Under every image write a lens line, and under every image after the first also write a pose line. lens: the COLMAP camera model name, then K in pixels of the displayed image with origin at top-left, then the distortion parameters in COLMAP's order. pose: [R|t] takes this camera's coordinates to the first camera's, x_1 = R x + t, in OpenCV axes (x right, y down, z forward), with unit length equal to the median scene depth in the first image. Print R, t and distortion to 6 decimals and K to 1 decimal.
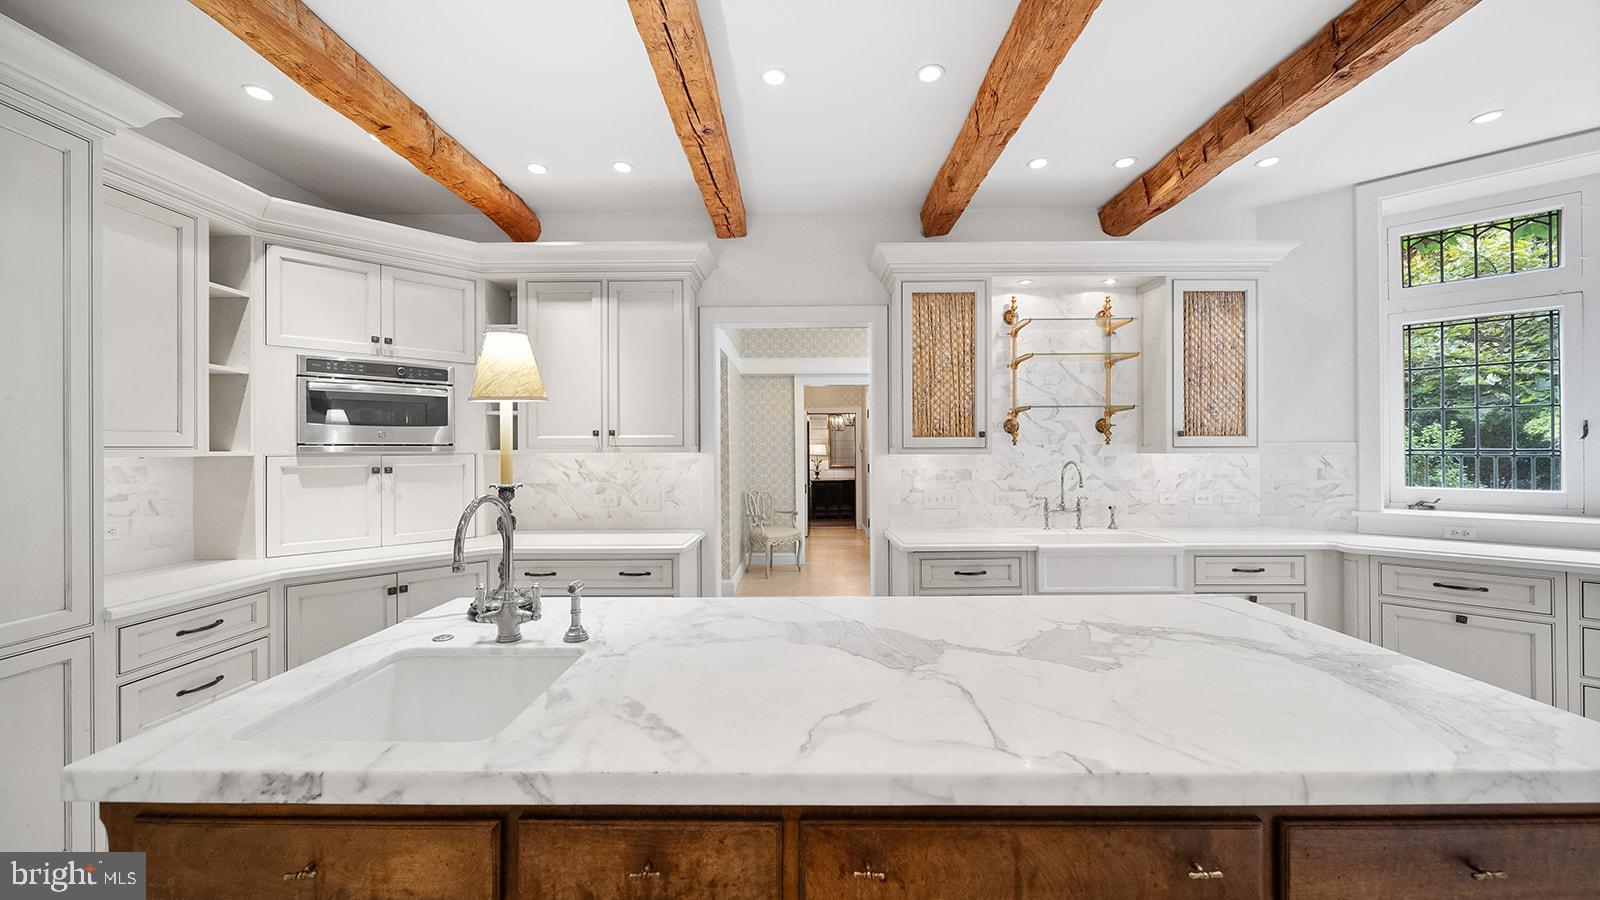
lens RADIAL K [[571.0, 0, 804.2], [0, 571.0, 447.6], [0, 0, 1]] dist [0.002058, -0.001694]
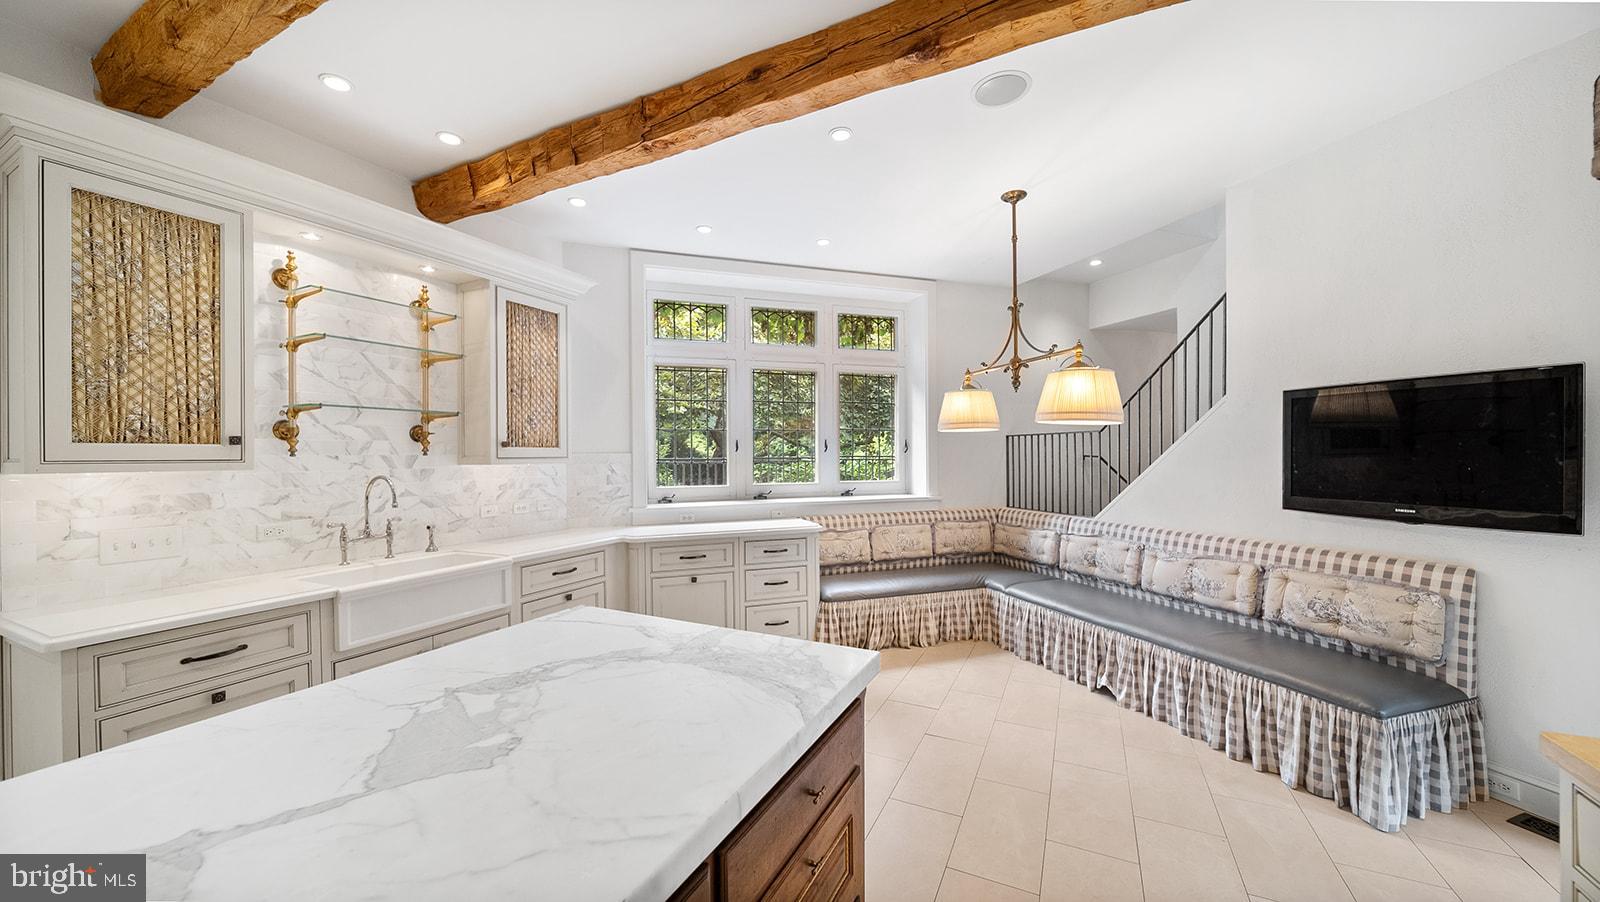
lens RADIAL K [[571.0, 0, 797.9], [0, 571.0, 453.6], [0, 0, 1]] dist [0.002058, -0.001694]
pose [[0.449401, 0.002107, 0.893328, 0.009186], [0.004498, 0.999979, -0.004621, -0.001489], [-0.893319, 0.006095, 0.449382, 0.107676]]
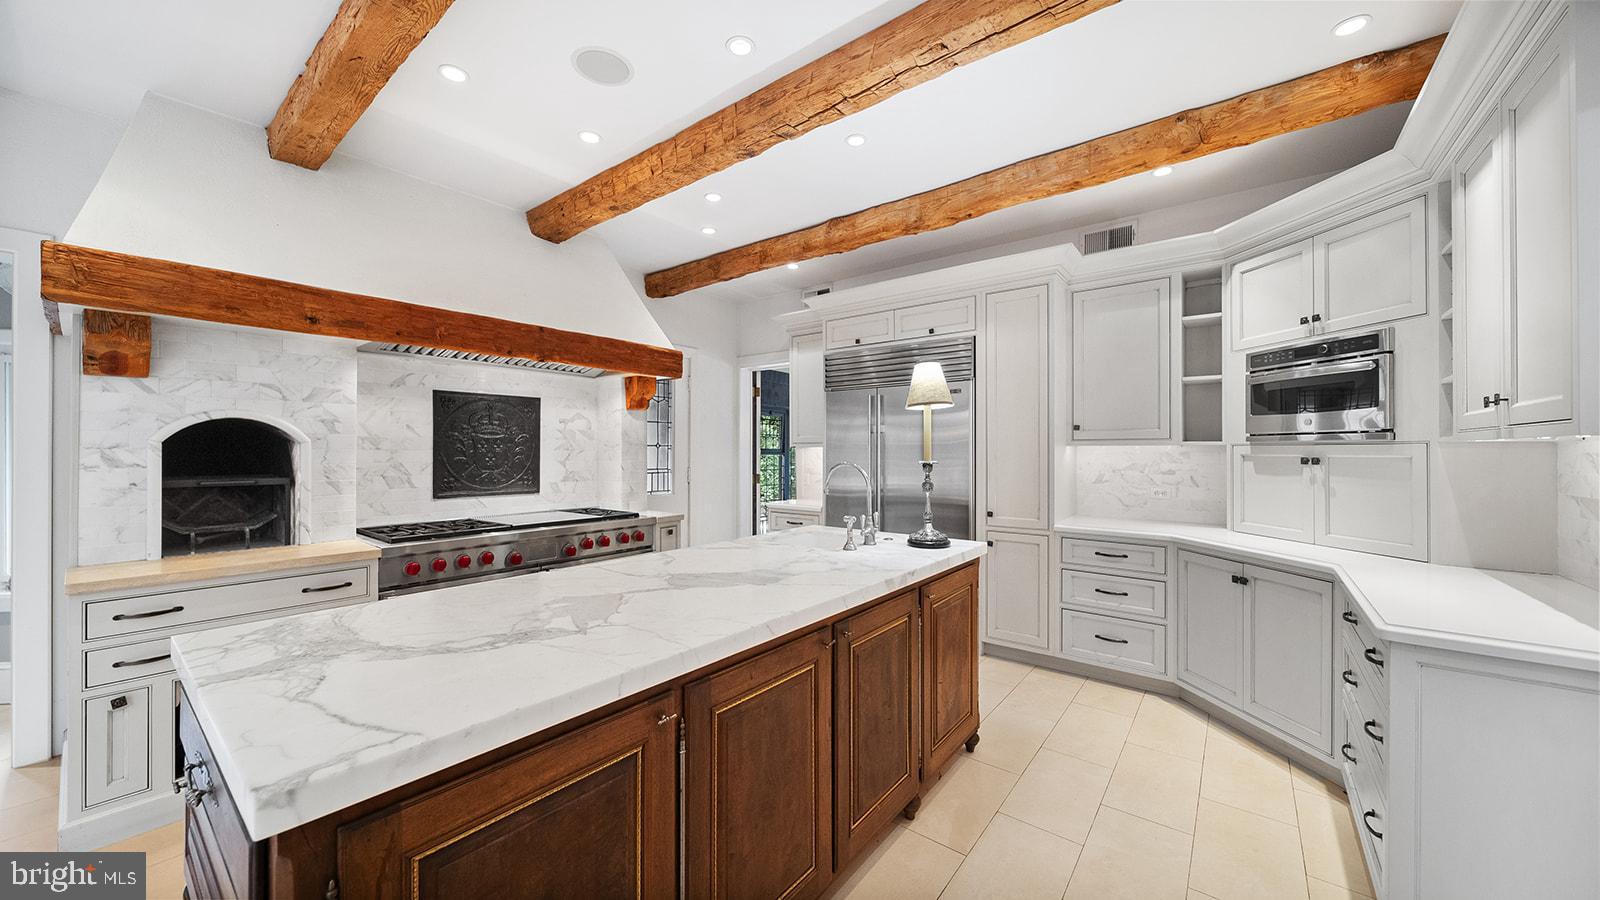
lens RADIAL K [[571.0, 0, 793.0], [0, 571.0, 450.2], [0, 0, 1]] dist [0.002058, -0.001694]
pose [[-0.617729, 0.003842, -0.786381, 0.424680], [0.006086, 0.999981, 0.000105, 0.014898], [0.786367, -0.004722, -0.617741, 0.779801]]
